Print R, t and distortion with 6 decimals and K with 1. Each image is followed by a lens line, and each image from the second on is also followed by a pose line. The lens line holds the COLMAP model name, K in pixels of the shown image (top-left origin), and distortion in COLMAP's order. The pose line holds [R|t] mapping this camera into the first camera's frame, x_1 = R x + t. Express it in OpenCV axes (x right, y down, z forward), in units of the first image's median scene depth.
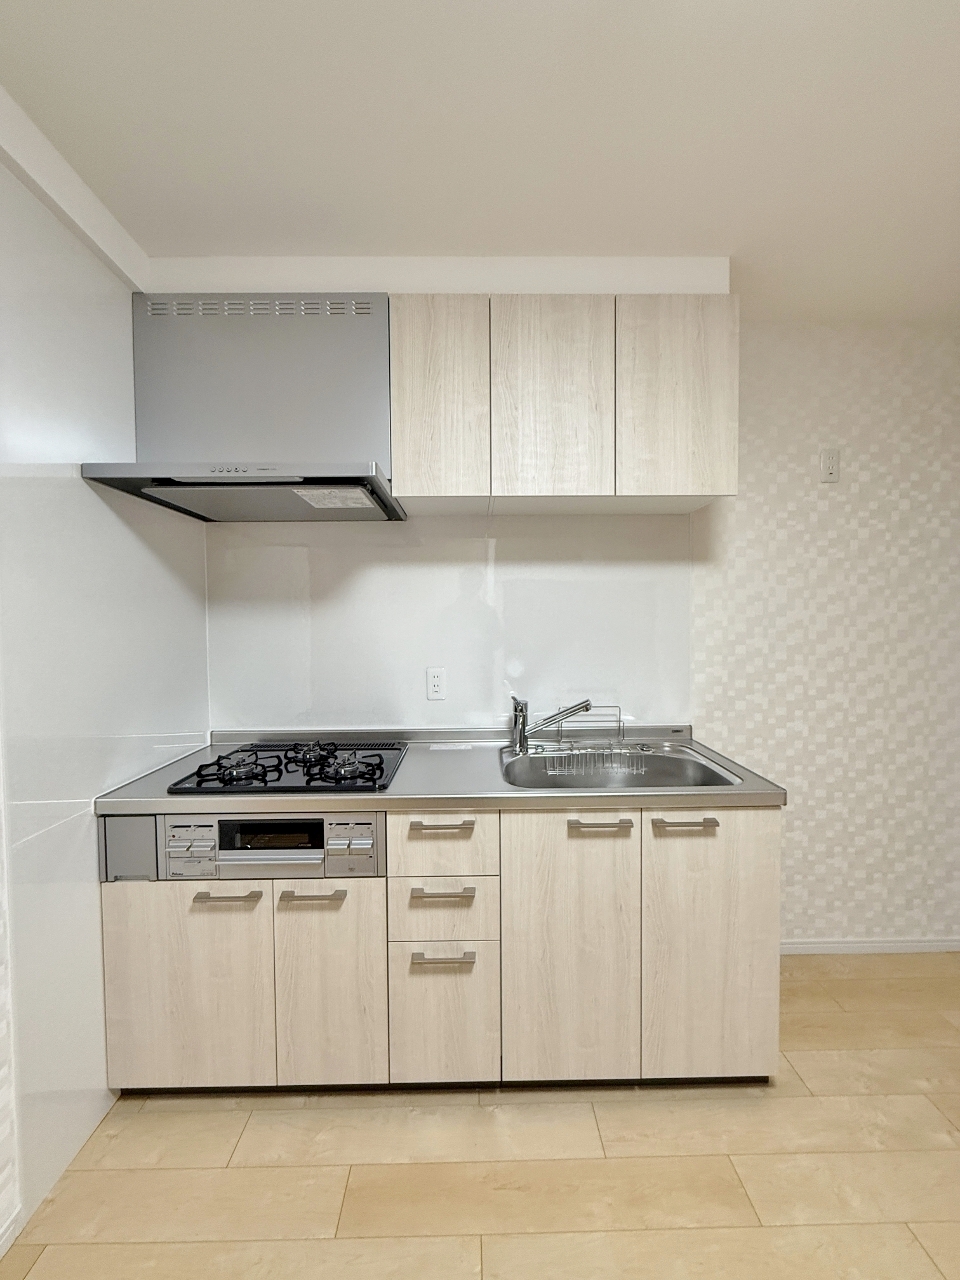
lens RADIAL K [[509.3, 0, 480.1], [0, 509.3, 639.1], [0, 0, 1]] dist [-0.001460, 0.001049]
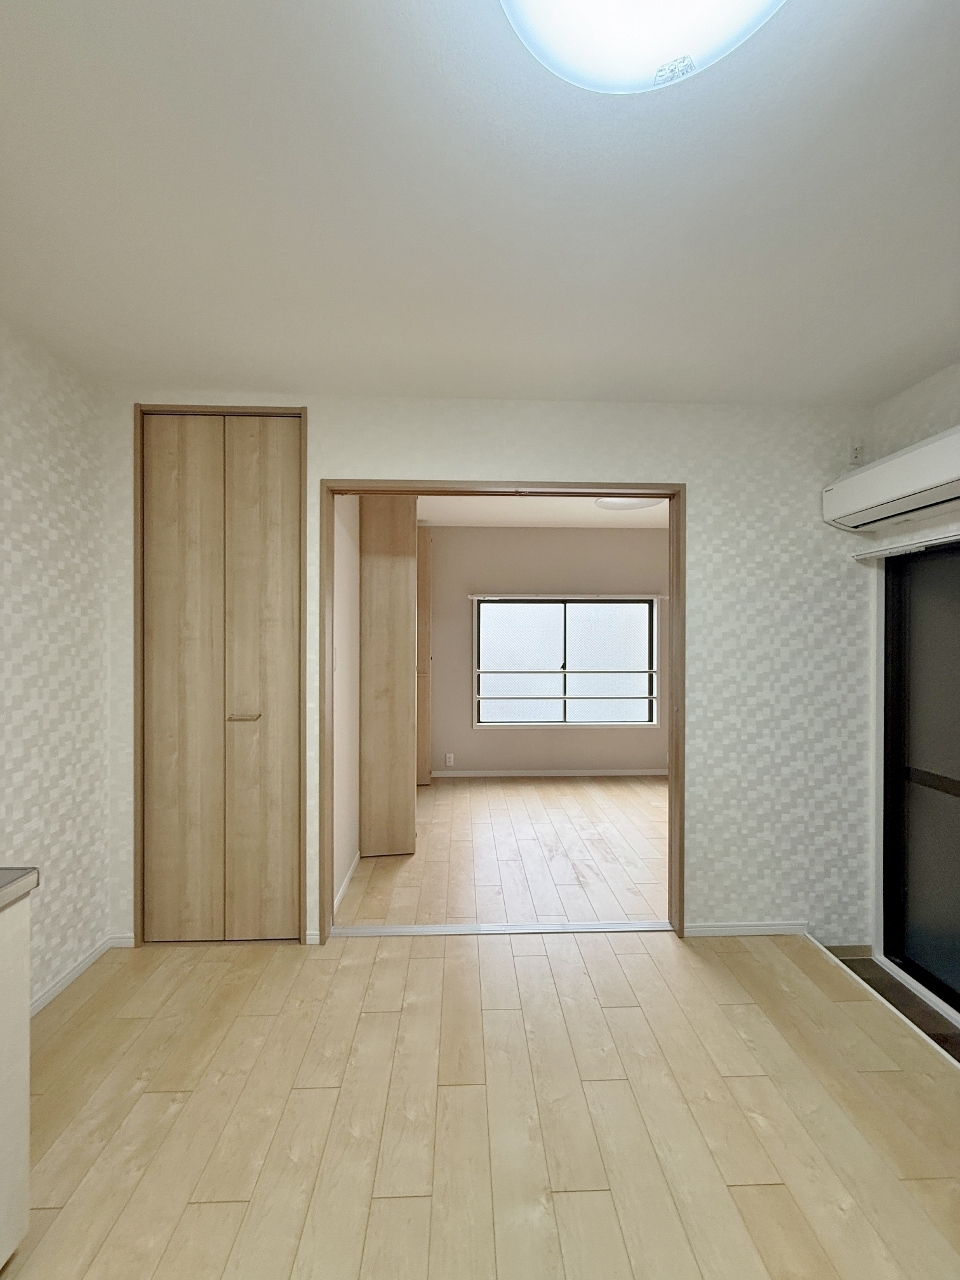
lens RADIAL K [[509.3, 0, 479.4], [0, 509.3, 638.3], [0, 0, 1]] dist [-0.001460, 0.001049]
pose [[-0.018341, 0.002970, 0.999827, -0.238736], [0.029439, 0.999564, -0.002430, -0.053266], [-0.999398, 0.029389, -0.018421, 0.284538]]
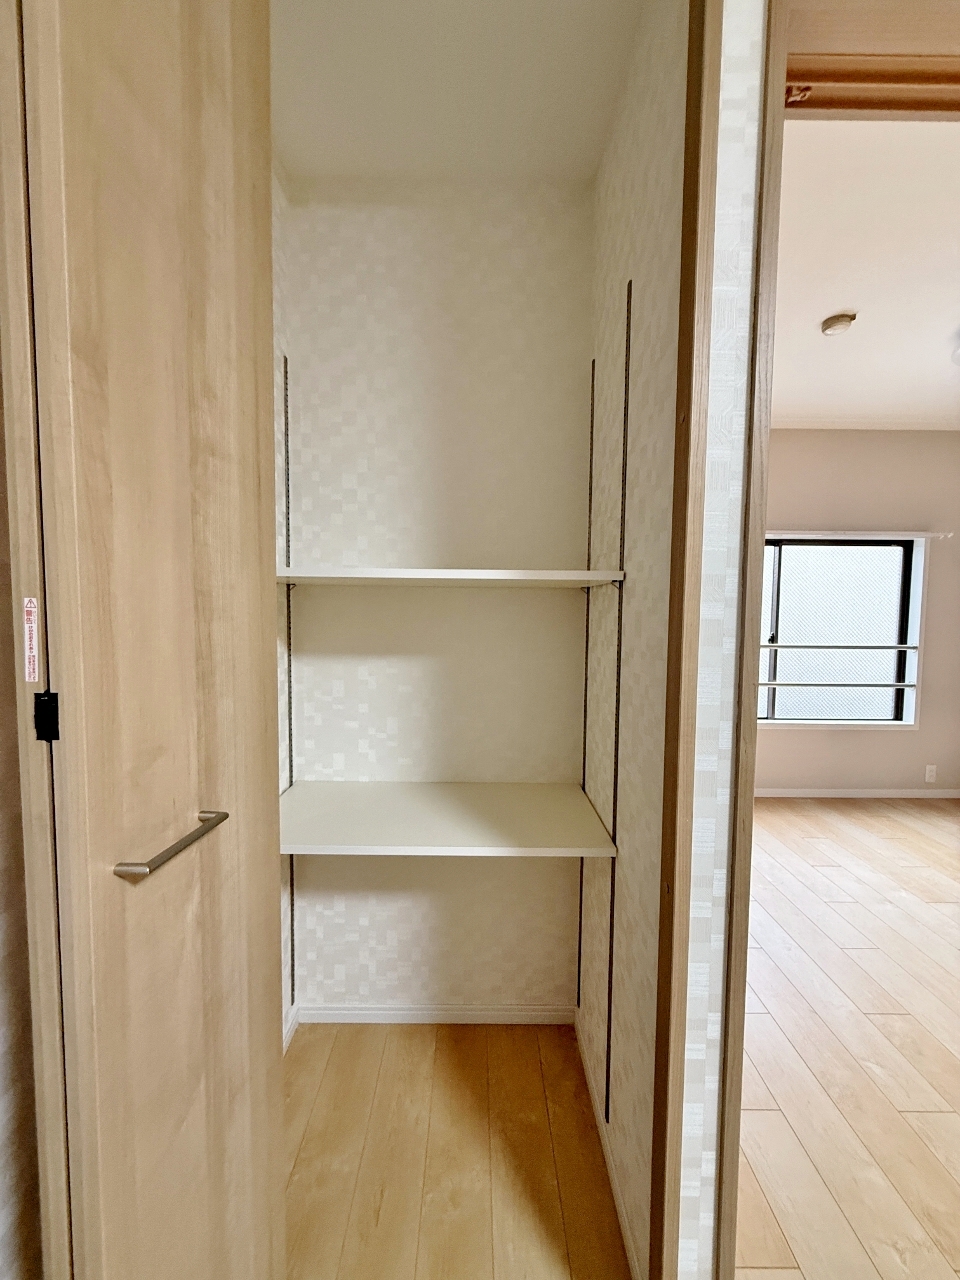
lens RADIAL K [[509.3, 0, 479.3], [0, 509.3, 637.4], [0, 0, 1]] dist [-0.001460, 0.001049]
pose [[0.012086, -0.051464, 0.998602, 0.909630], [0.021443, 0.998458, 0.051197, -0.006603], [-0.999697, 0.020794, 0.013171, 1.040255]]
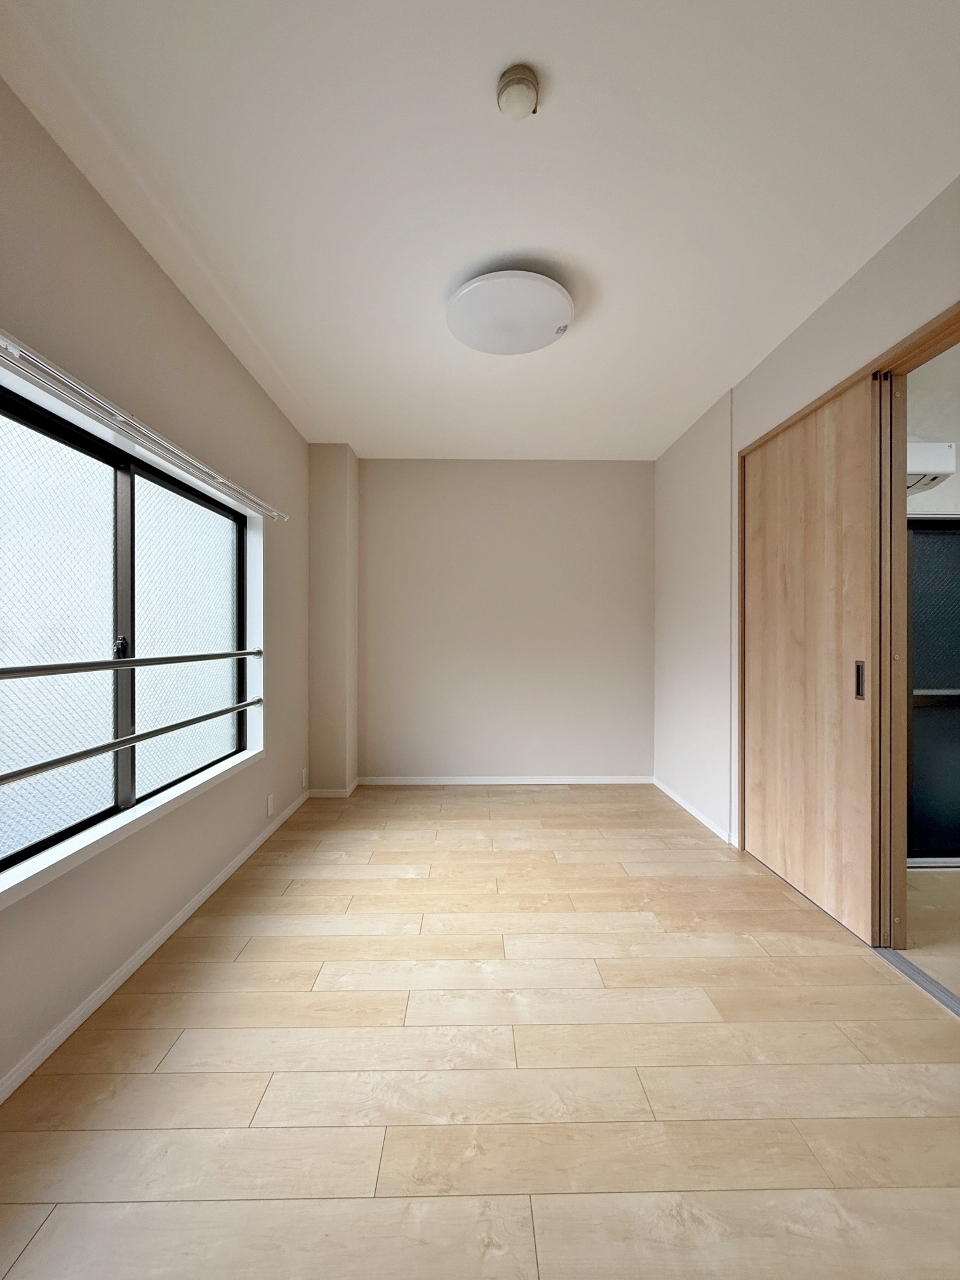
lens RADIAL K [[509.3, 0, 480.2], [0, 509.3, 638.9], [0, 0, 1]] dist [-0.001460, 0.001049]
pose [[-0.999959, 0.008770, -0.002299, 2.558363], [0.008682, 0.999326, 0.035663, 0.098554], [0.002611, 0.035642, -0.999361, 0.909632]]
